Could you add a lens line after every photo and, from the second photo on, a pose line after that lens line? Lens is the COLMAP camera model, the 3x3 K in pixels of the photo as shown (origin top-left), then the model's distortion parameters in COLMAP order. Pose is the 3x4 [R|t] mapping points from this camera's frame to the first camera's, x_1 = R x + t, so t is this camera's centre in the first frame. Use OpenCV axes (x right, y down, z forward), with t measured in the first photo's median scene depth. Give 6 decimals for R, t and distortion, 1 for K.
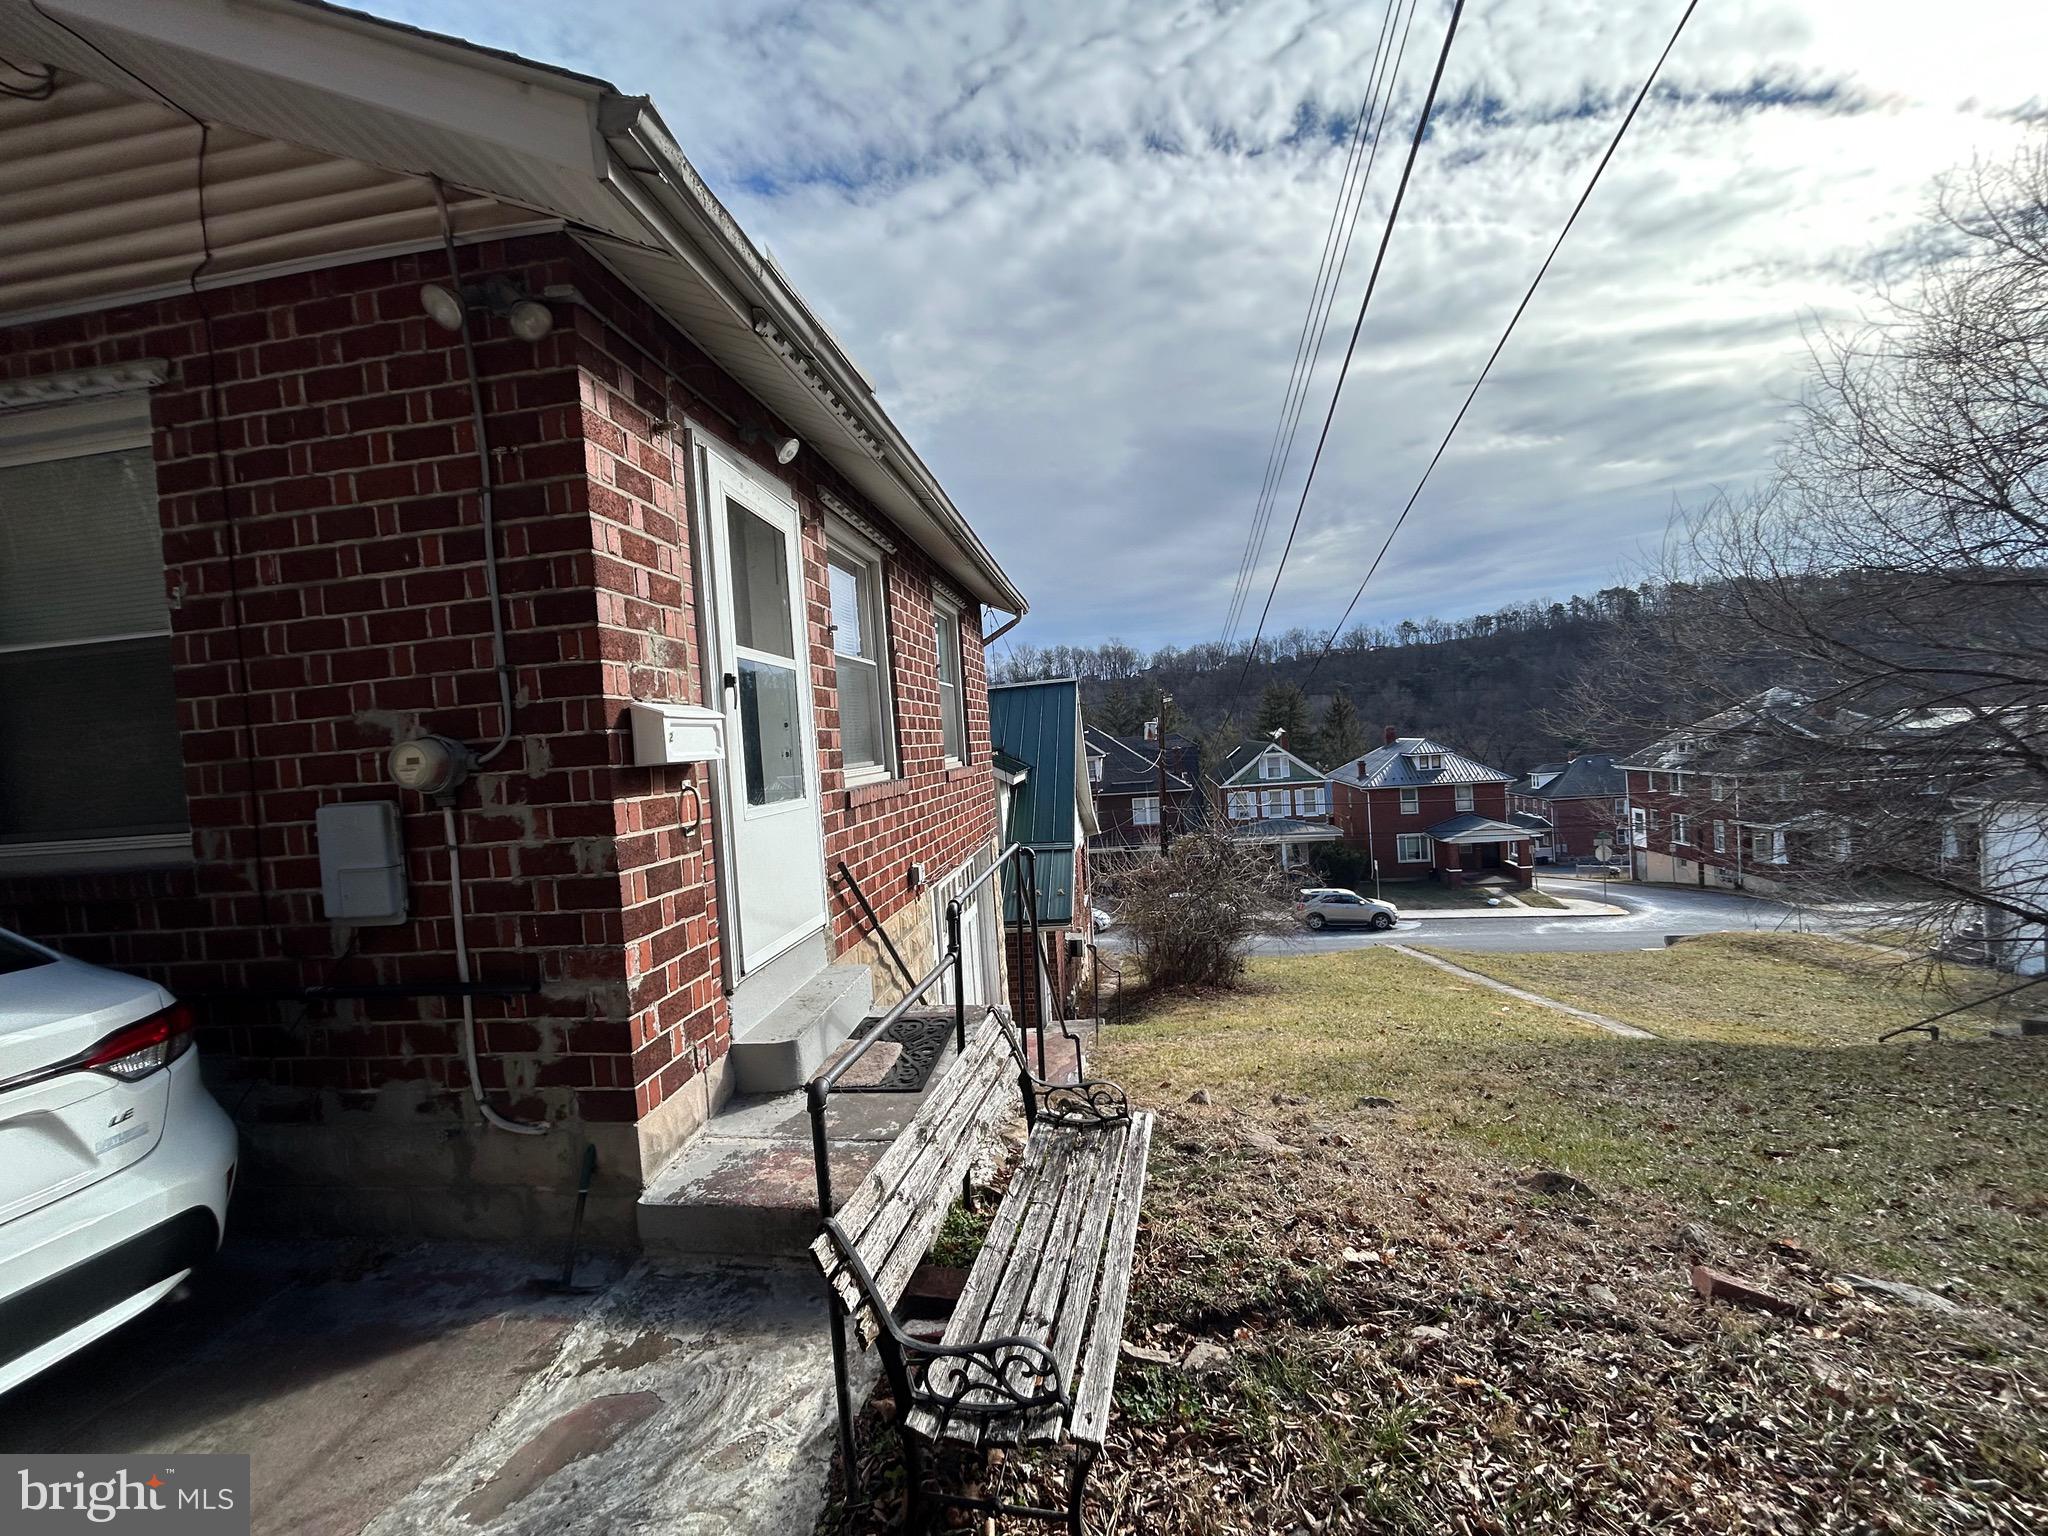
lens RADIAL K [[823.0, 0, 1019.3], [0, 823.0, 770.1], [0, 0, 1]] dist [-0.002412, 0.000830]
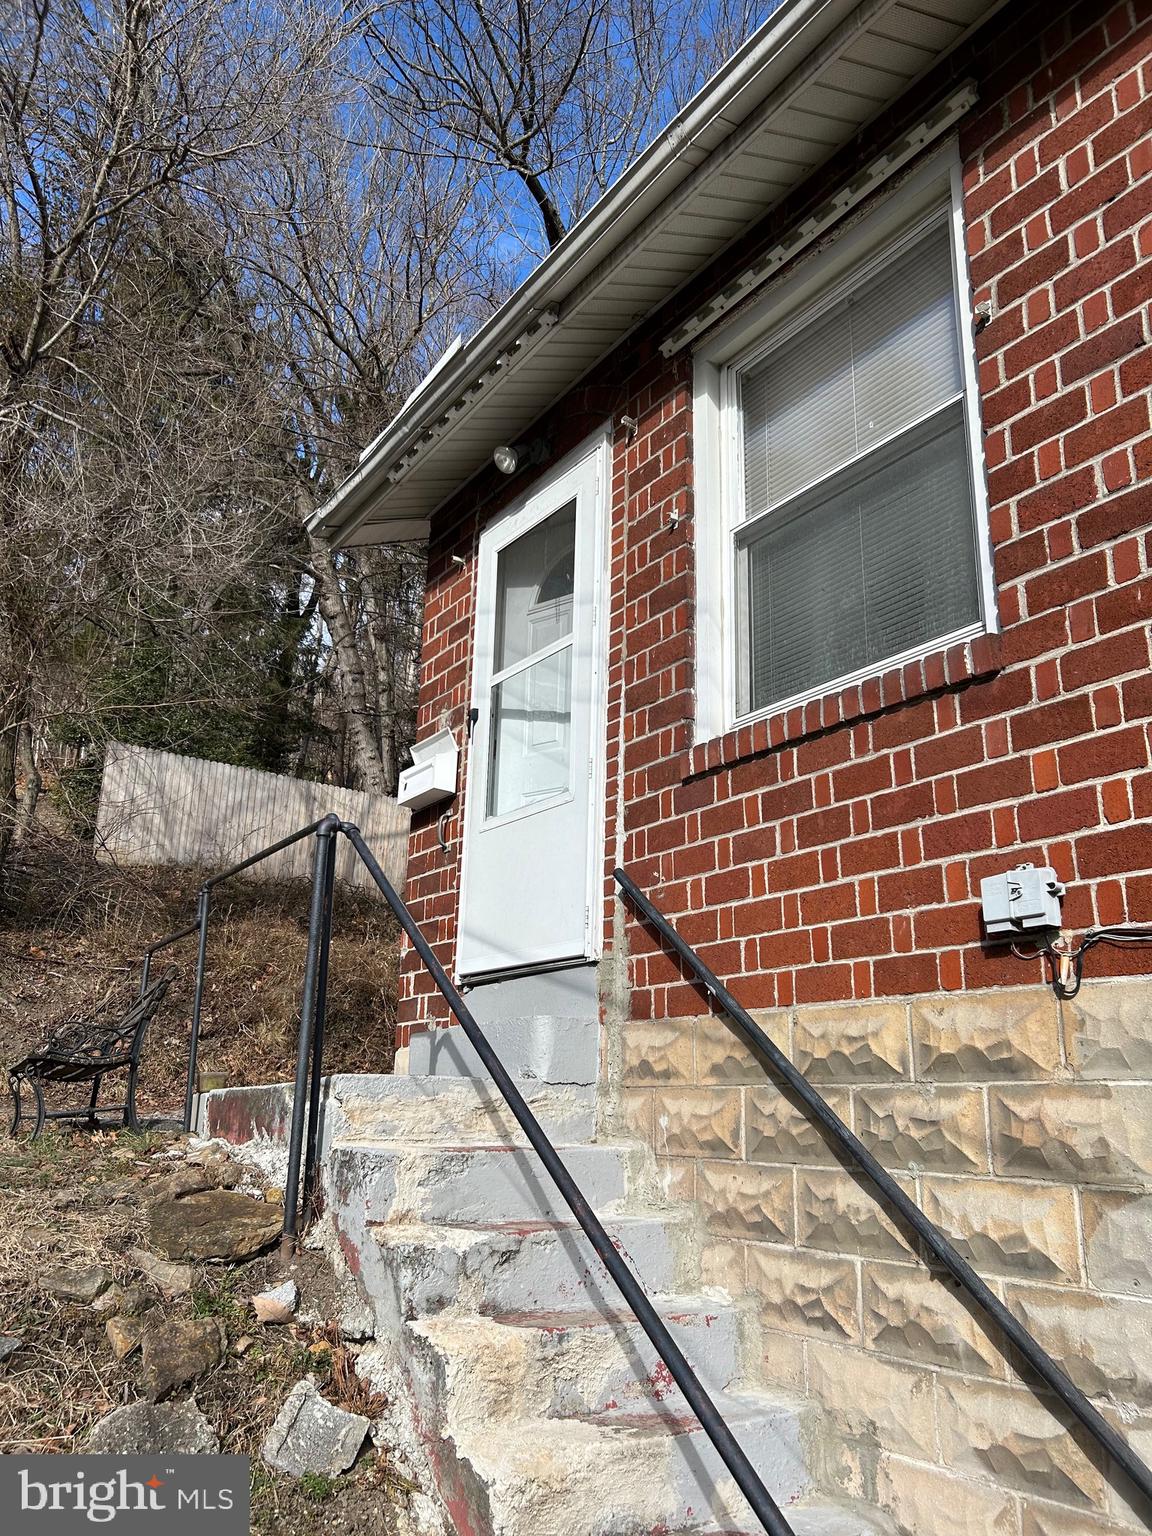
lens RADIAL K [[1150.5, 0, 564.2], [0, 1150.5, 780.2], [0, 0, 1]] dist [0.105212, -0.205081]
pose [[-0.754473, -0.139224, -0.641395, 0.627737], [0.002287, 0.976679, -0.214693, 0.358231], [0.656327, -0.163447, -0.736559, 2.478163]]
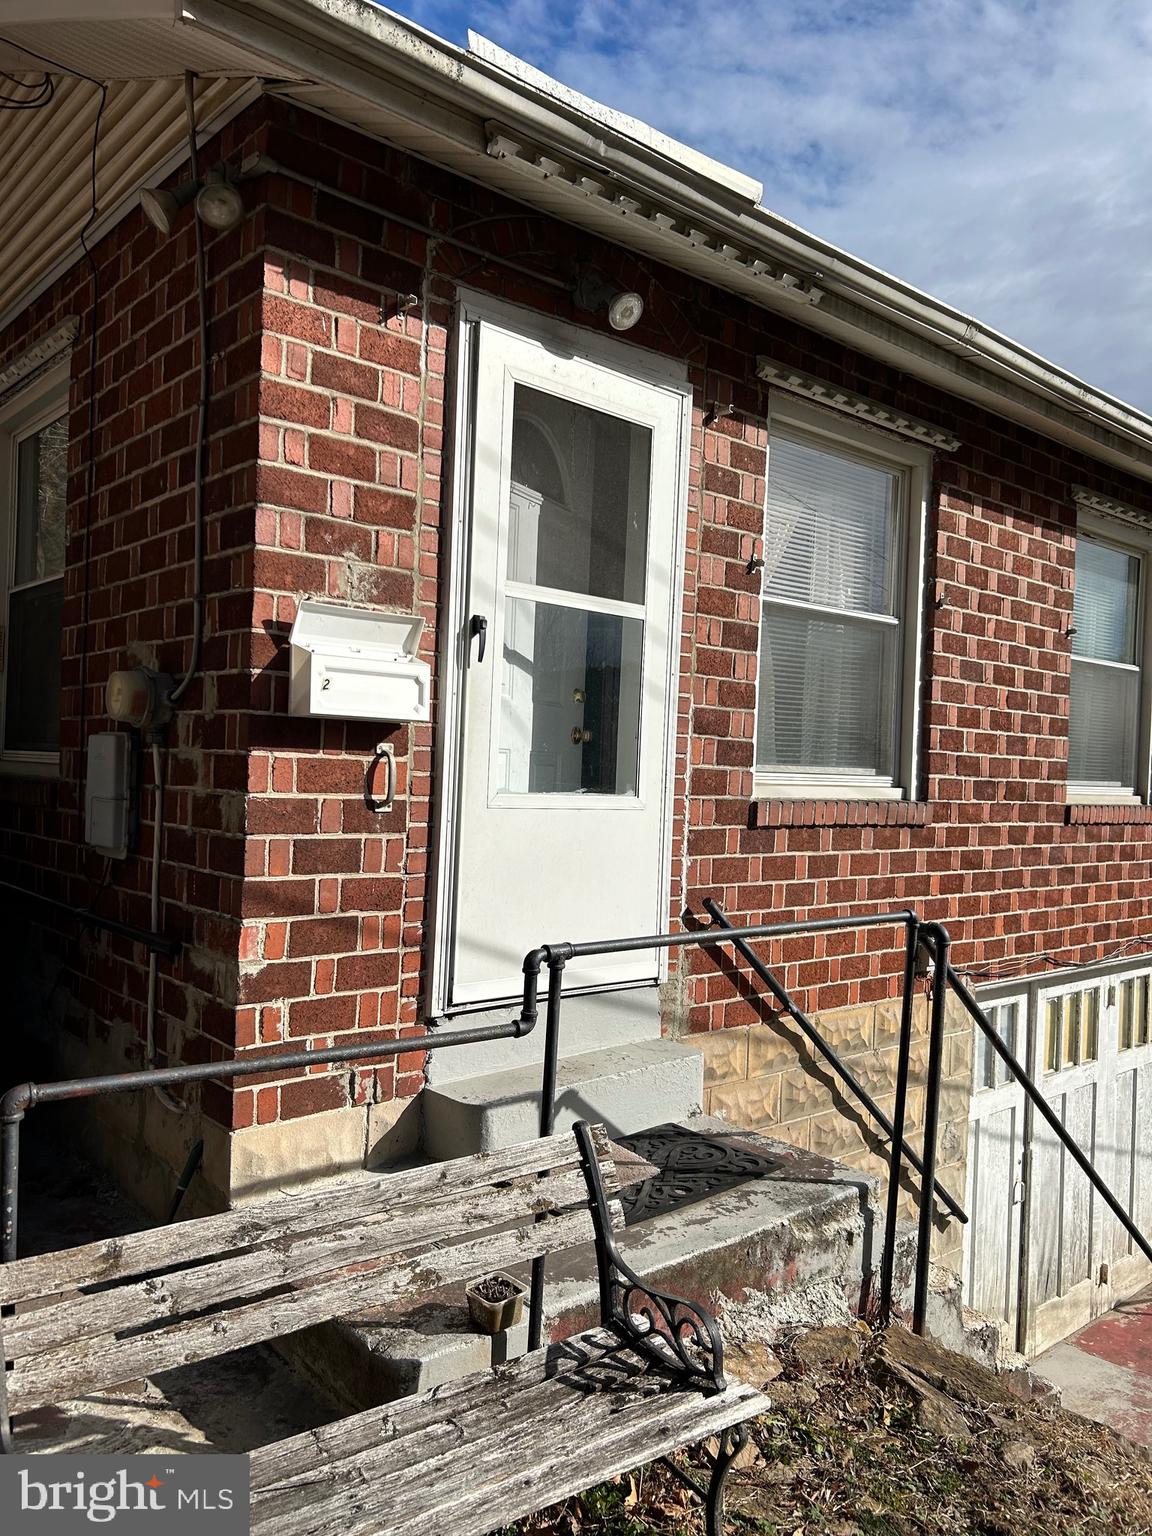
lens RADIAL K [[1150.5, 0, 564.2], [0, 1150.5, 780.2], [0, 0, 1]] dist [0.105212, -0.205081]
pose [[0.744354, 0.102640, -0.659850, 0.487652], [-0.110203, 0.993450, 0.030215, -0.005148], [0.658629, 0.050227, 0.750790, 0.270938]]
